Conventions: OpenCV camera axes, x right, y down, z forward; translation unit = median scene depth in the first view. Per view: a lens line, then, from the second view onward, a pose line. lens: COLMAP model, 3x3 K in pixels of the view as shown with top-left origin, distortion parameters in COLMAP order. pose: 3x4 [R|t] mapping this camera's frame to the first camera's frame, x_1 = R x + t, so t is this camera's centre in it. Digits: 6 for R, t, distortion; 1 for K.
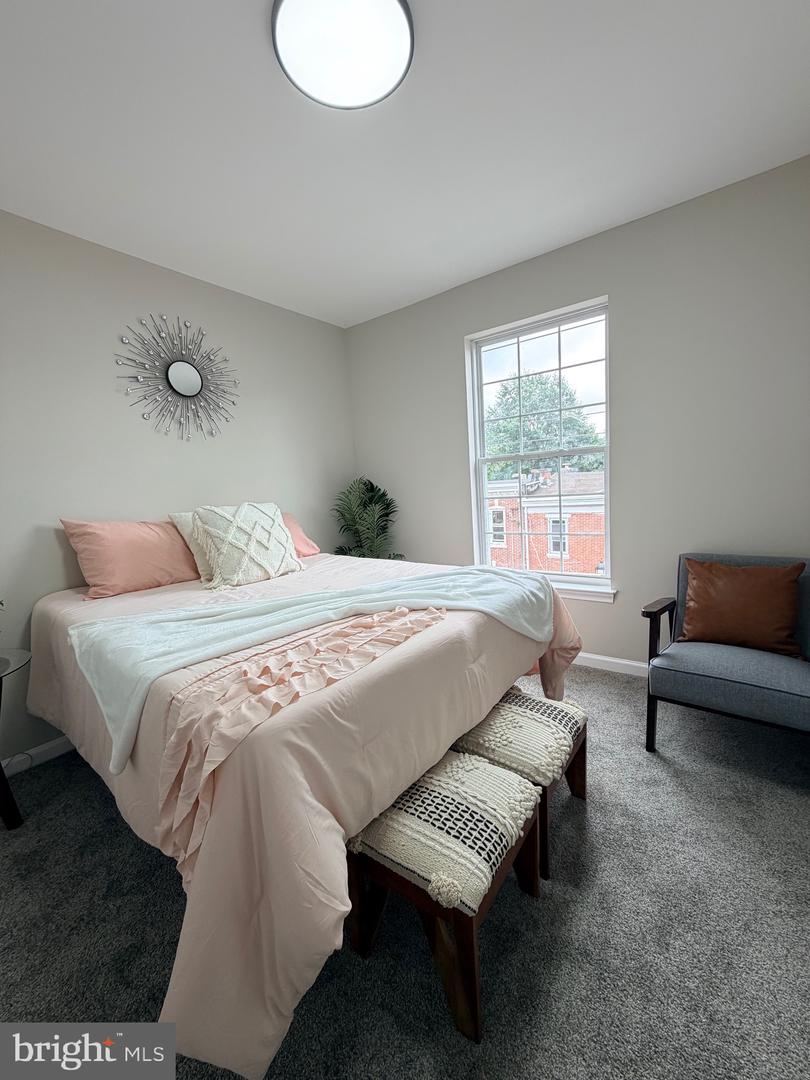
lens RADIAL K [[430.3, 0, 405.5], [0, 430.3, 541.0], [0, 0, 1]] dist [0.000515, -0.000026]
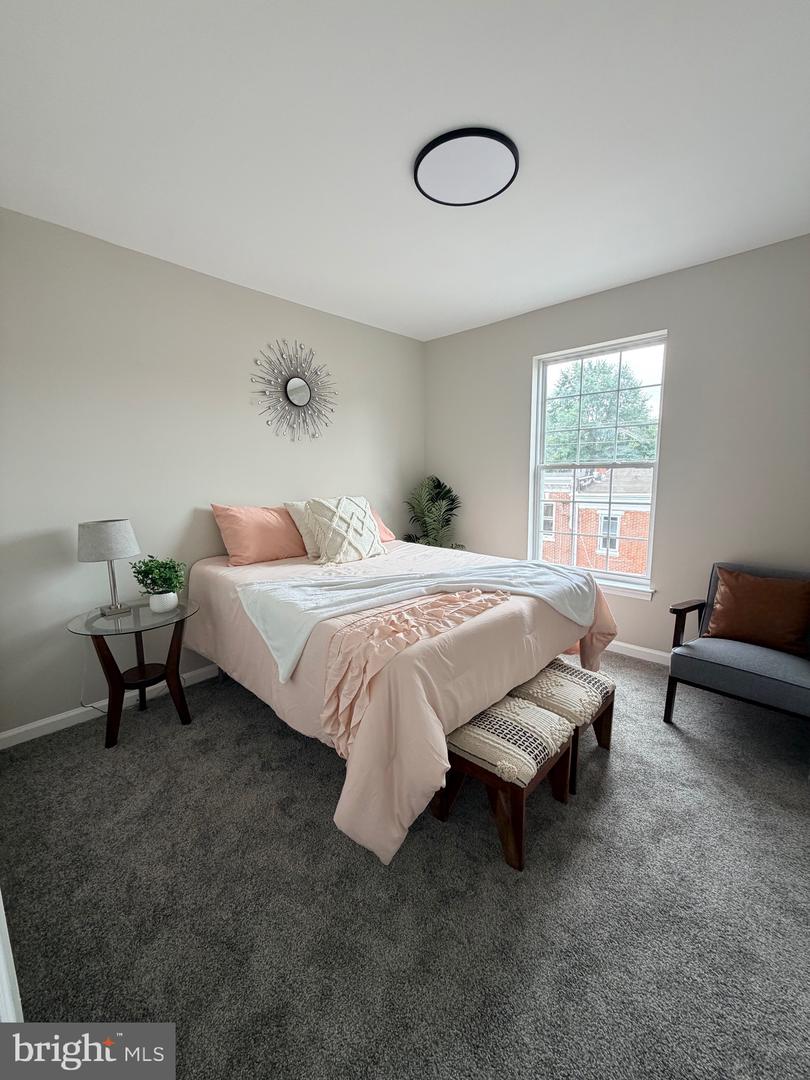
lens RADIAL K [[430.3, 0, 405.4], [0, 430.3, 540.0], [0, 0, 1]] dist [0.000515, -0.000026]
pose [[0.992864, 0.064274, -0.100450, -0.084922], [-0.060912, 0.997487, 0.036196, -0.026411], [0.102524, -0.029819, 0.994283, -0.280576]]
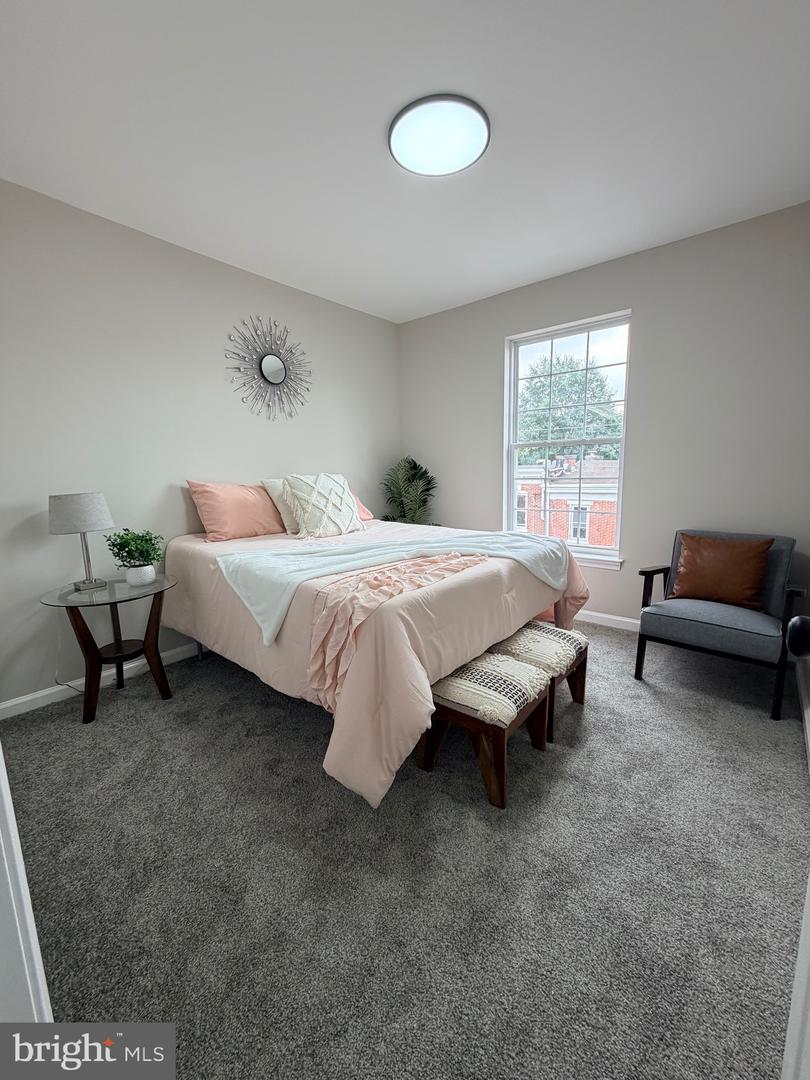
lens RADIAL K [[430.3, 0, 405.7], [0, 430.3, 540.0], [0, 0, 1]] dist [0.000515, -0.000026]
pose [[0.998026, 0.047243, -0.041385, -0.092886], [-0.045525, 0.998101, 0.041500, 0.053159], [0.043267, -0.039534, 0.998281, -0.307490]]
